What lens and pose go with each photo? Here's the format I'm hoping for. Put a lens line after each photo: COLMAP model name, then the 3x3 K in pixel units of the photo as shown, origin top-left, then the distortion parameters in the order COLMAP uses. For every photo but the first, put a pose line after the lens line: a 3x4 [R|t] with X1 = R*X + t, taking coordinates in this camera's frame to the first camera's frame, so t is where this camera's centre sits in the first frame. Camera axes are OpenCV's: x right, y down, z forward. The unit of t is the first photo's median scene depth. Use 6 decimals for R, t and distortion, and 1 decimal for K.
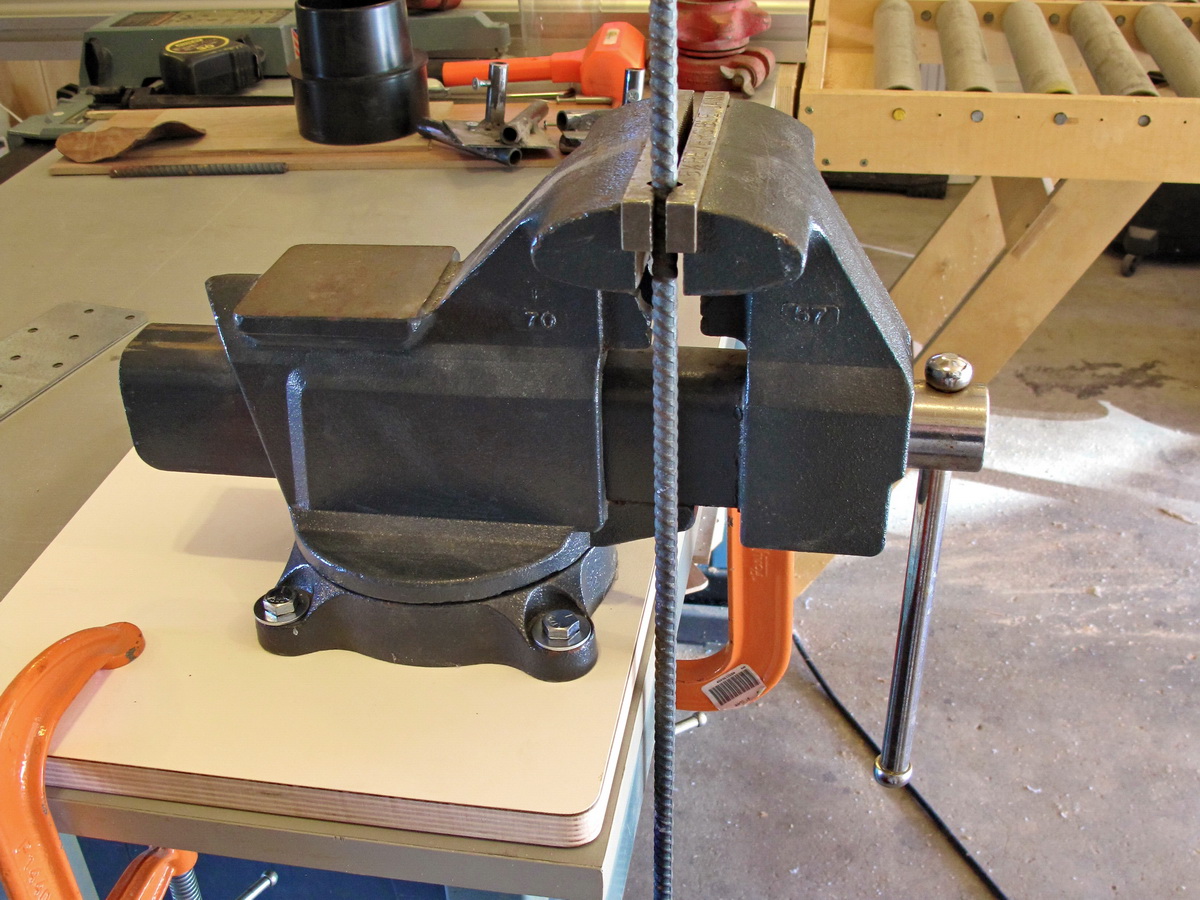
lens RADIAL K [[1357.7, 0, 598.5], [0, 1357.7, 546.1], [0, 0, 1]] dist [-0.162264, 0.148446]
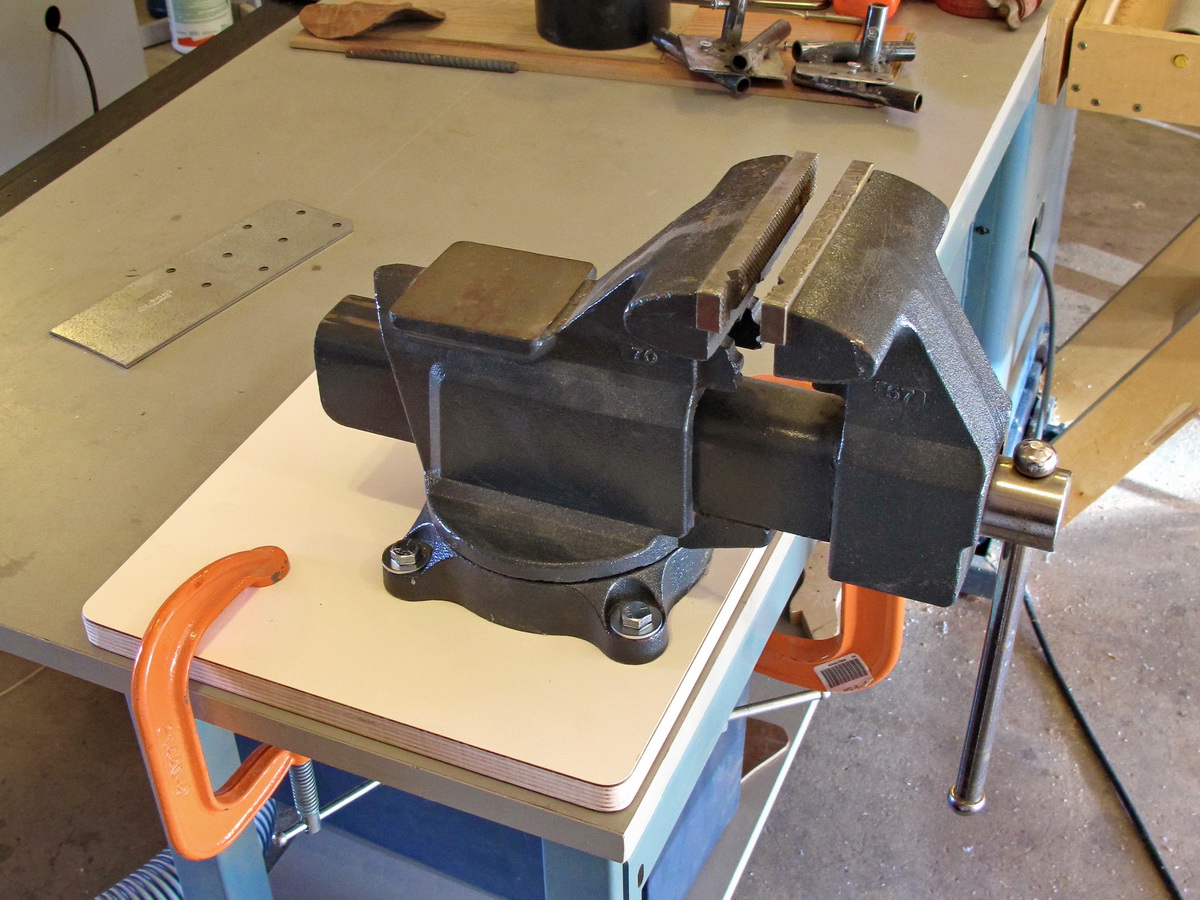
lens RADIAL K [[1587.9, 0, 542.4], [0, 1587.9, 449.4], [0, 0, 1]] dist [-0.144280, 0.077594]
pose [[0.965929, 0.142153, -0.216271, 0.104074], [-0.133808, 0.989598, 0.052827, -0.088178], [0.221530, -0.022088, 0.974903, -0.194089]]
